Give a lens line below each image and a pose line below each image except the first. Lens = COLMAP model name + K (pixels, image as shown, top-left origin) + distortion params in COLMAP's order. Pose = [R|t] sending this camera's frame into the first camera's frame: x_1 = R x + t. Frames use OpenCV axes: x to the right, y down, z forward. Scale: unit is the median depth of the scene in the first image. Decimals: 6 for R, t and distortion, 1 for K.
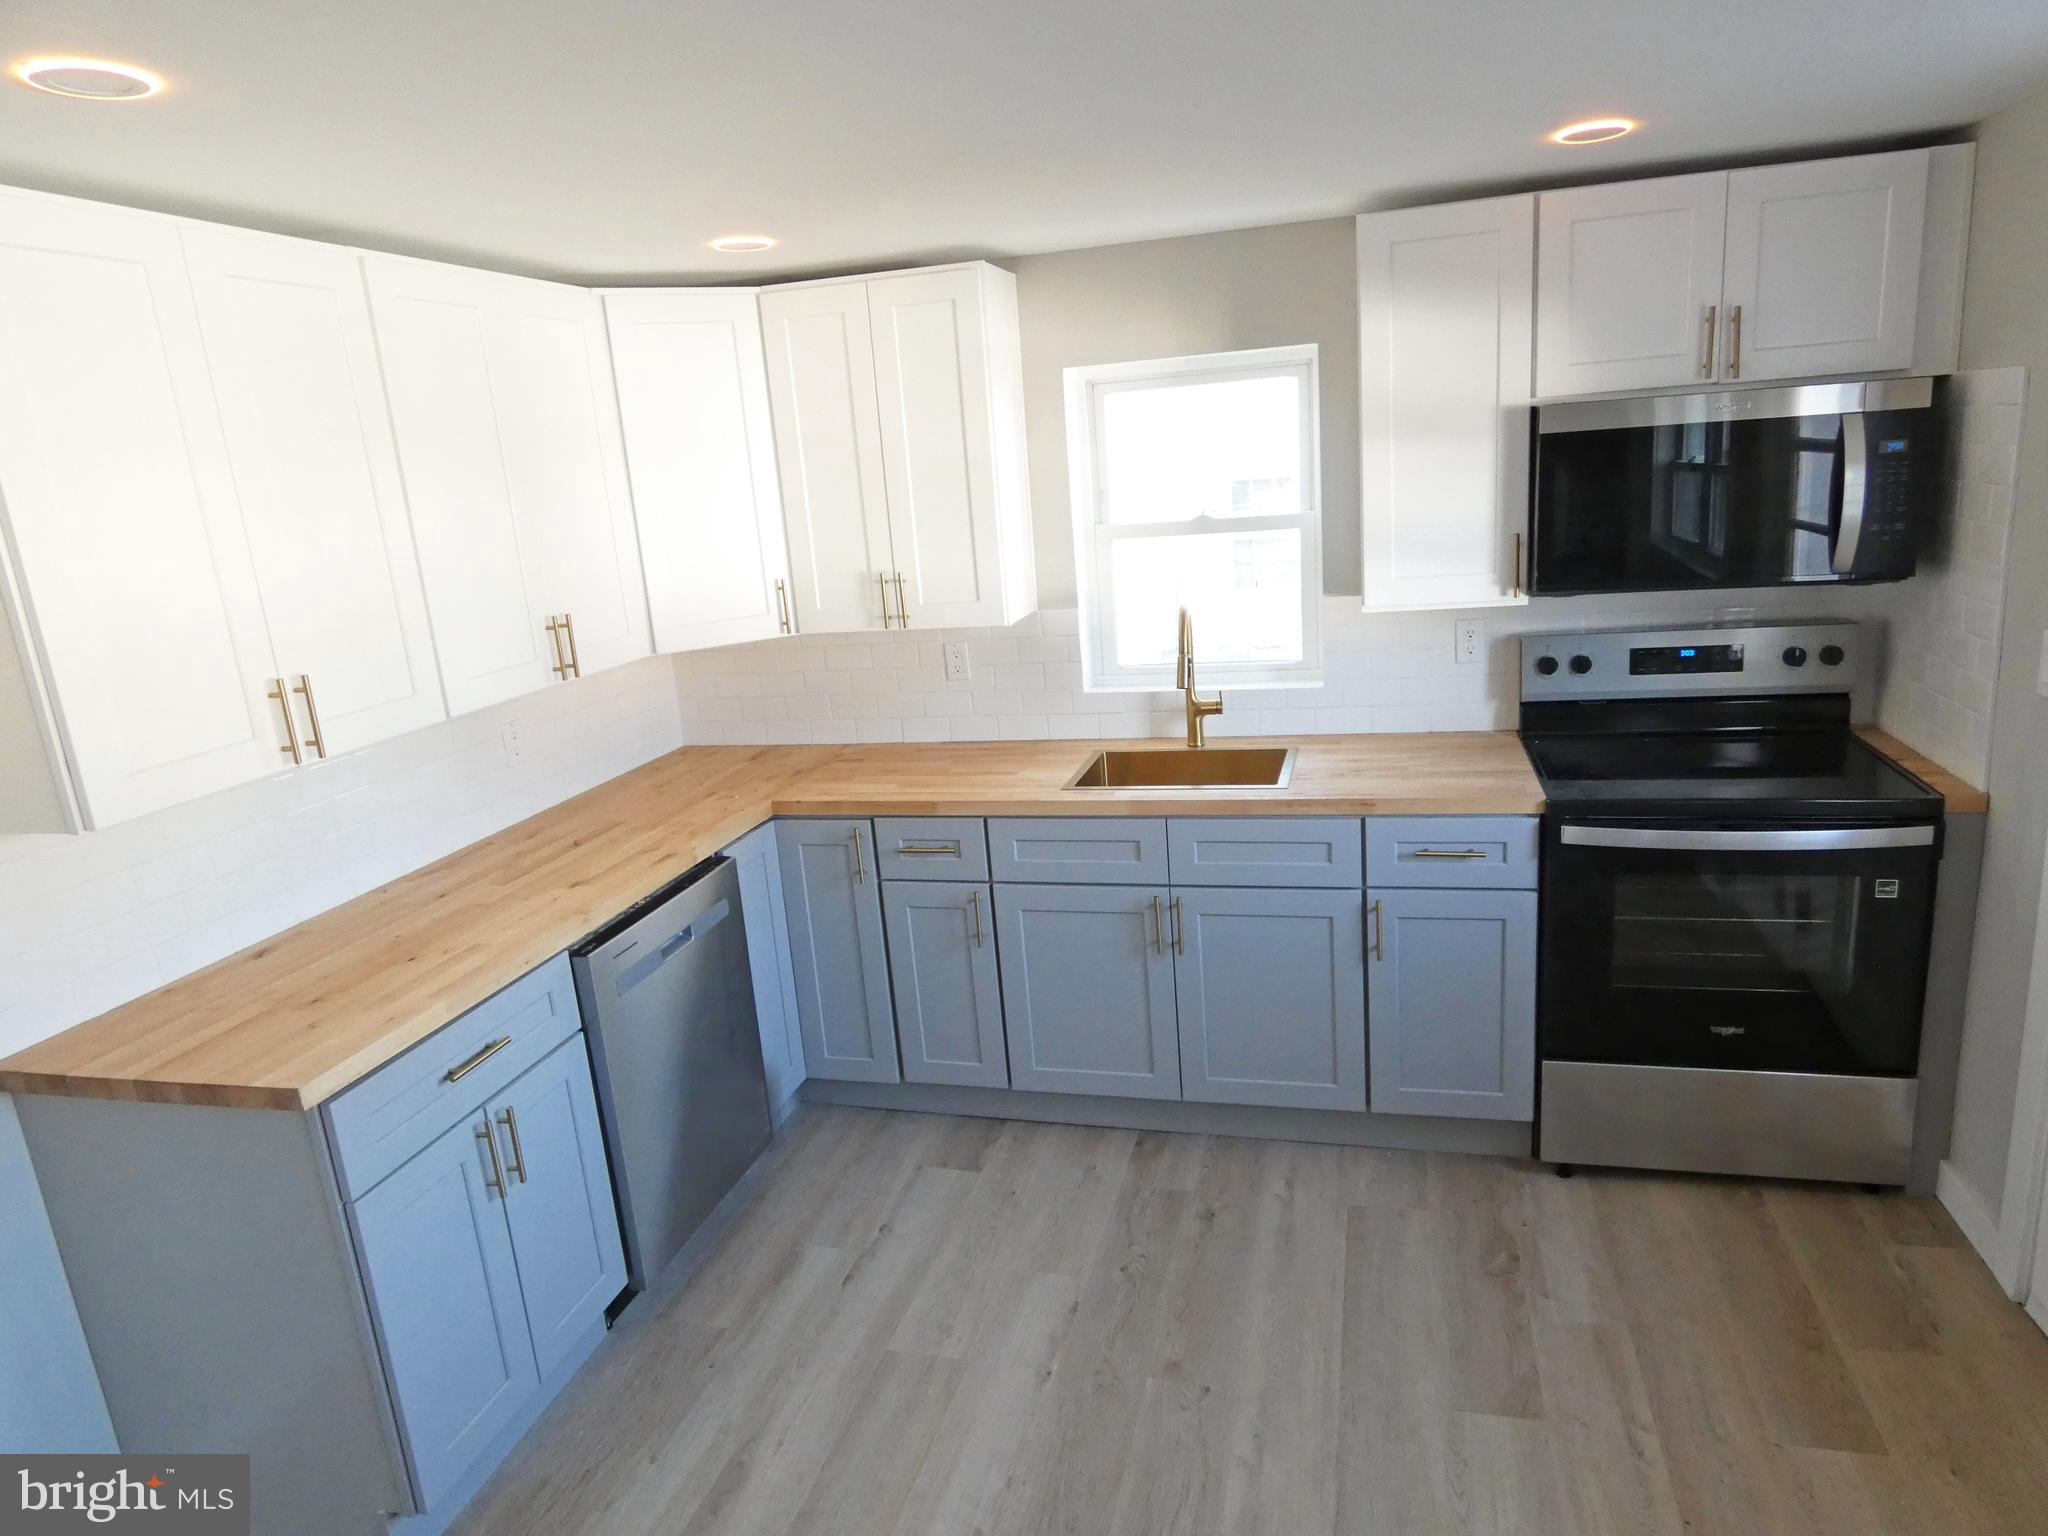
lens RADIAL K [[1232.2, 0, 1040.6], [0, 1232.2, 765.2], [0, 0, 1]] dist [0.000444, -0.003591]
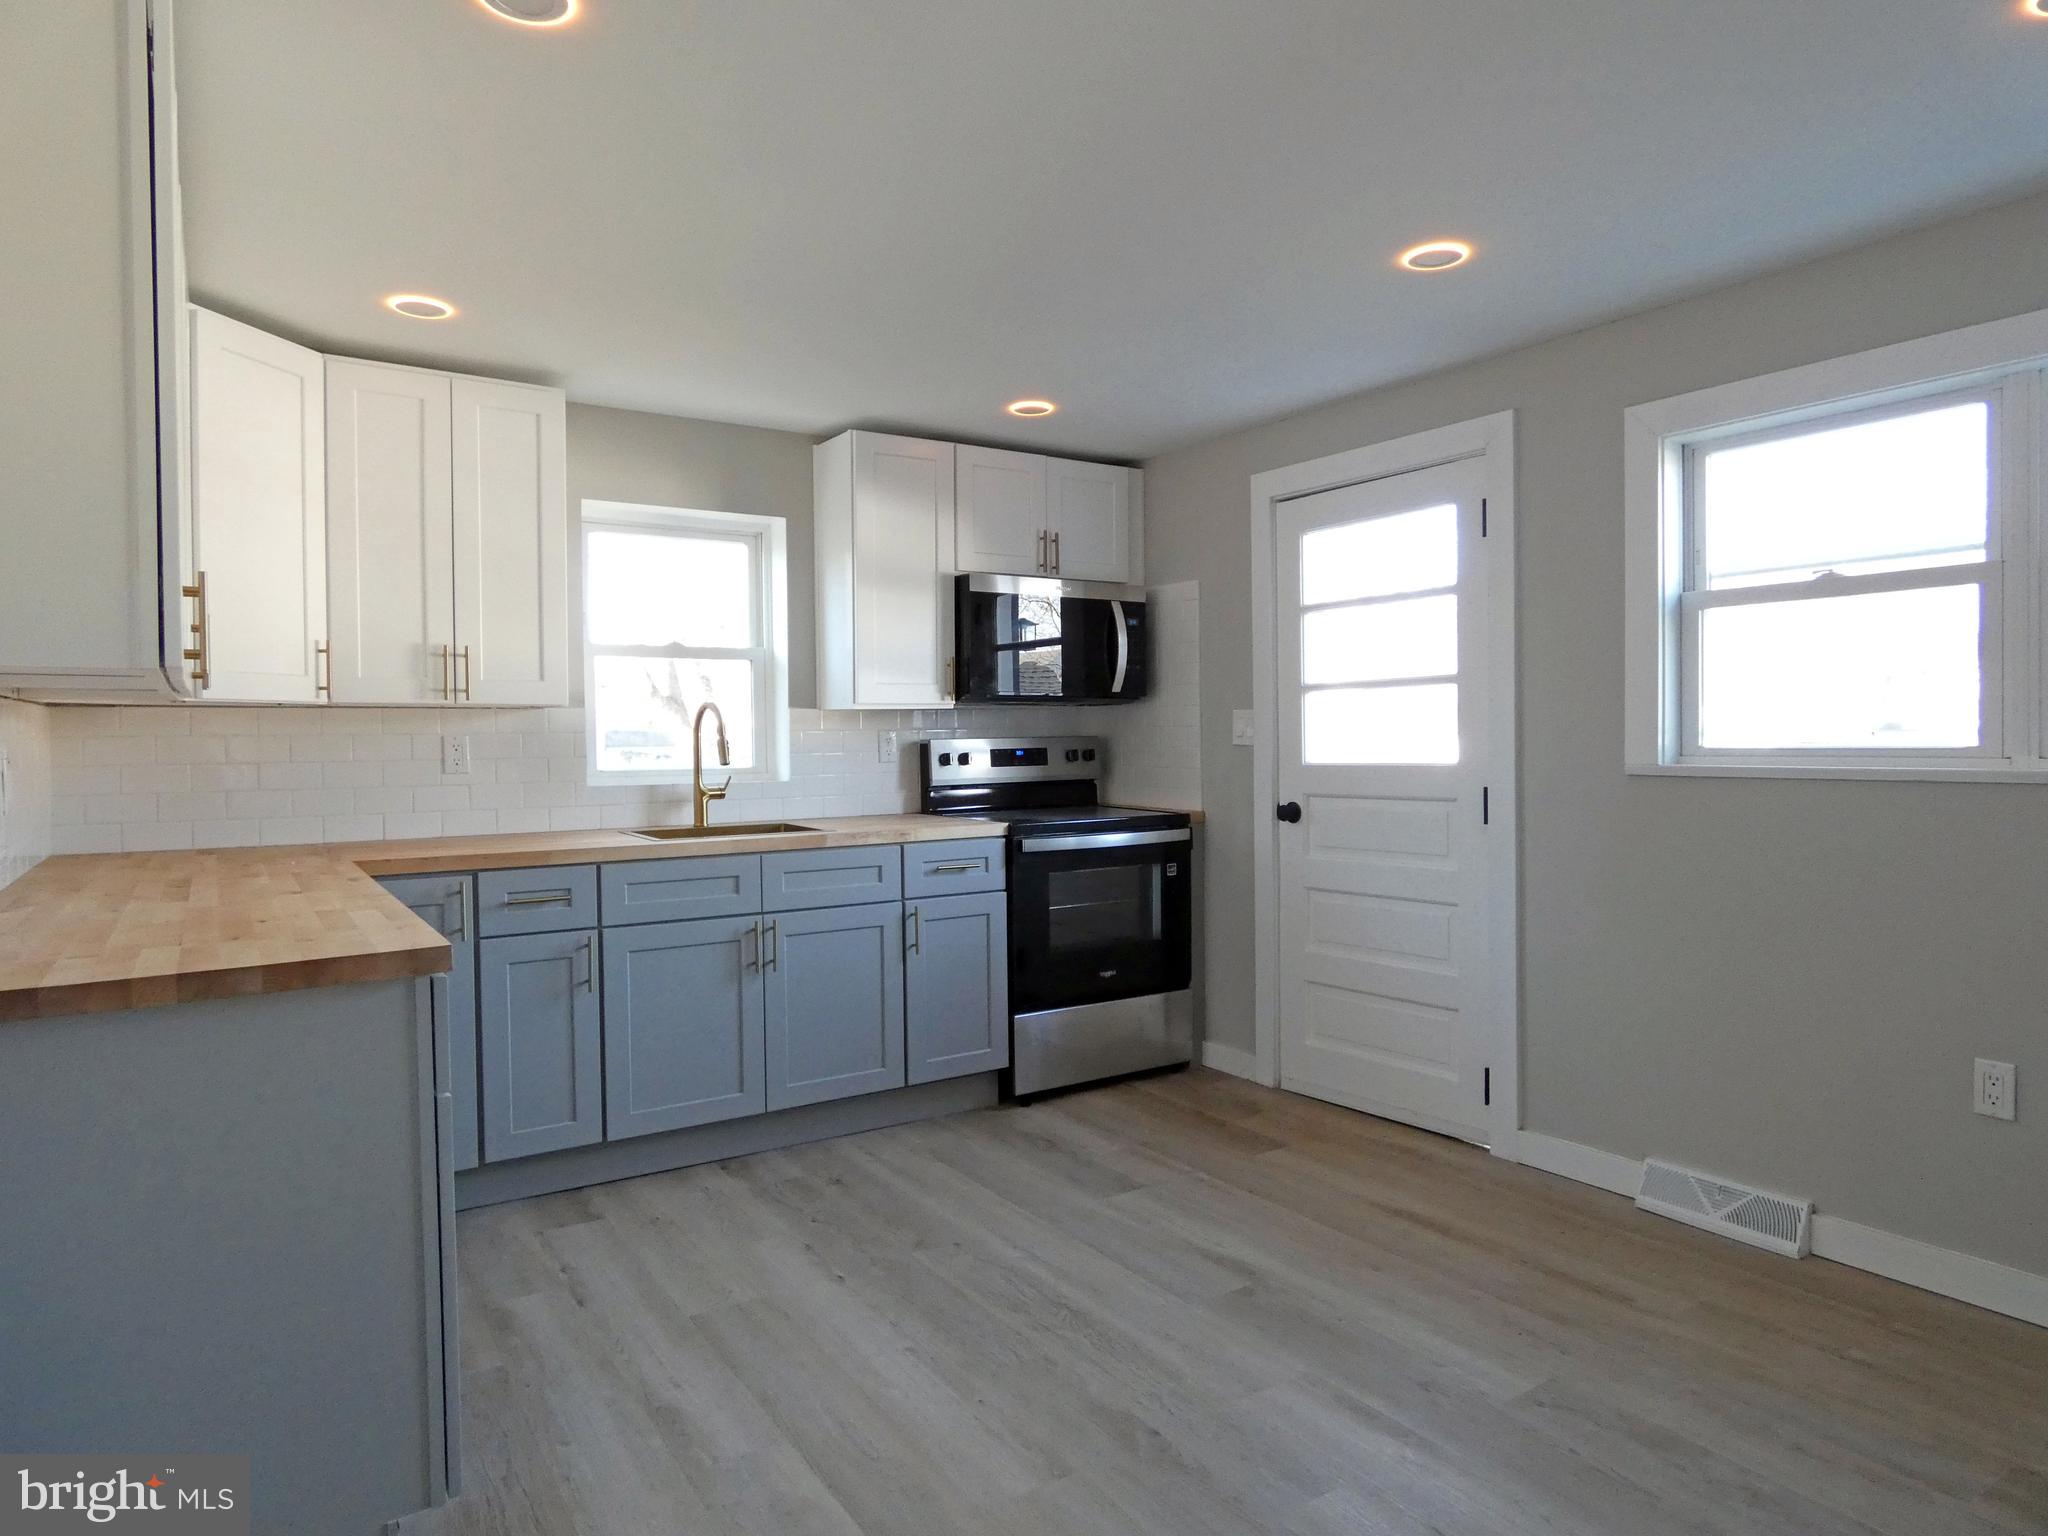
lens RADIAL K [[1226.1, 0, 1029.2], [0, 1226.1, 768.3], [0, 0, 1]] dist [-0.008657, 0.001223]
pose [[0.665780, 0.050751, 0.744420, -0.622527], [0.141745, 0.970914, -0.192964, 0.231536], [-0.732561, 0.233989, 0.639221, 0.026184]]
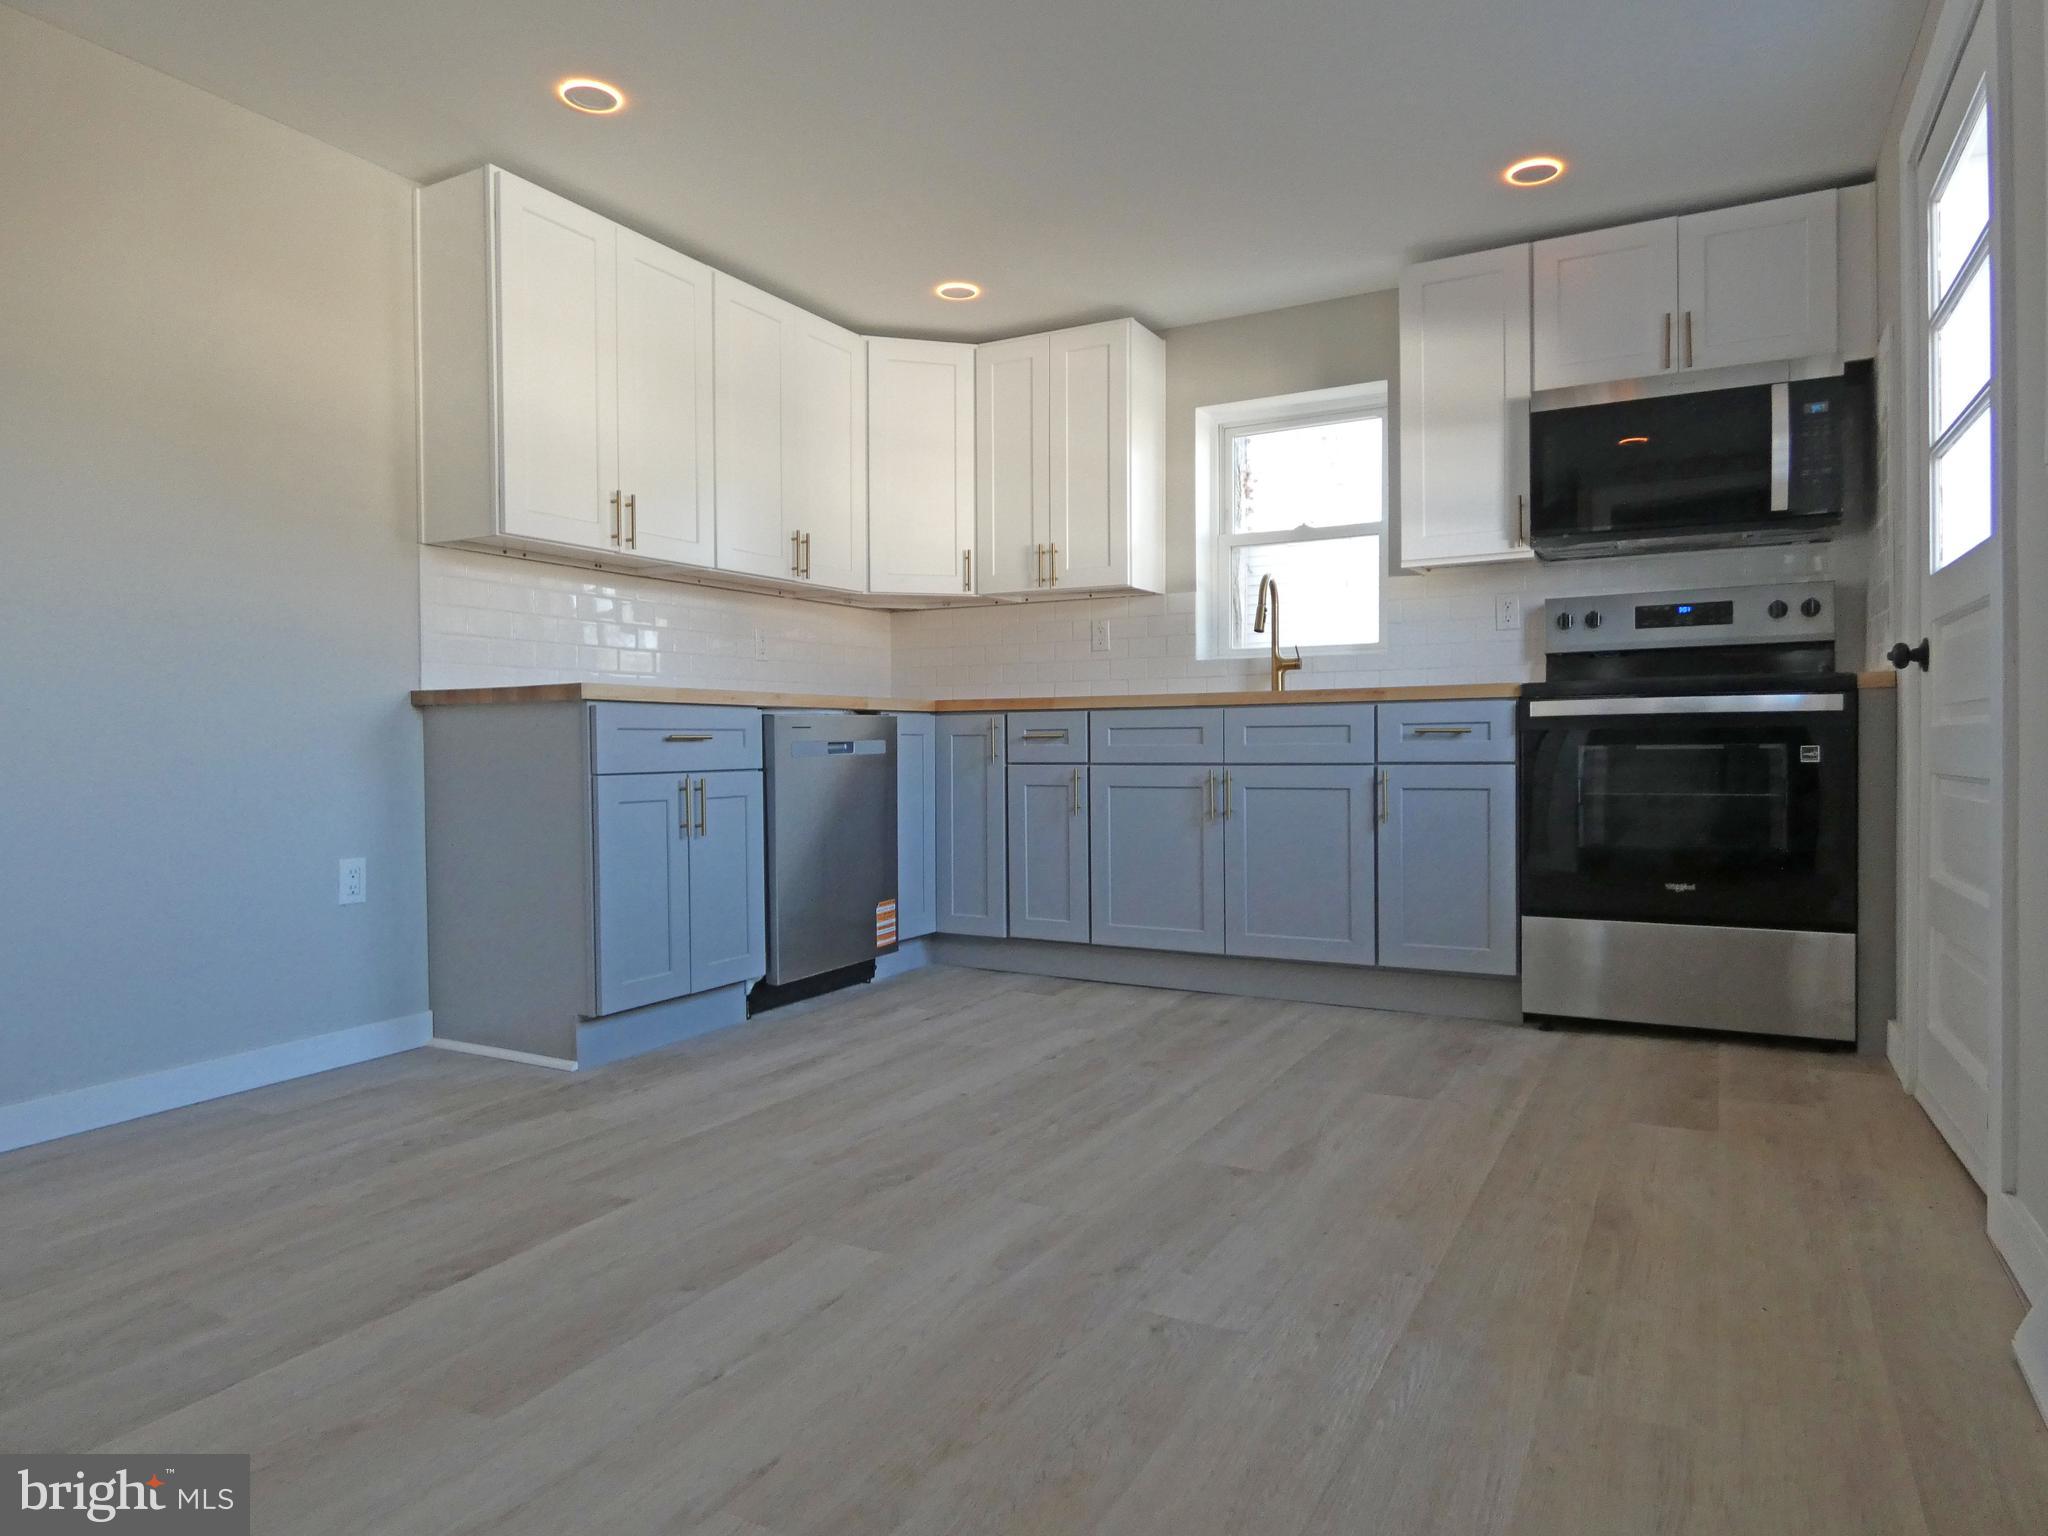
lens RADIAL K [[1245.5, 0, 1040.7], [0, 1245.5, 759.1], [0, 0, 1]] dist [0.000848, 0.001782]
pose [[0.969221, 0.071712, -0.235517, 0.227318], [-0.121385, 0.971472, -0.203734, 0.380553], [0.214188, 0.226052, 0.950276, -0.242561]]
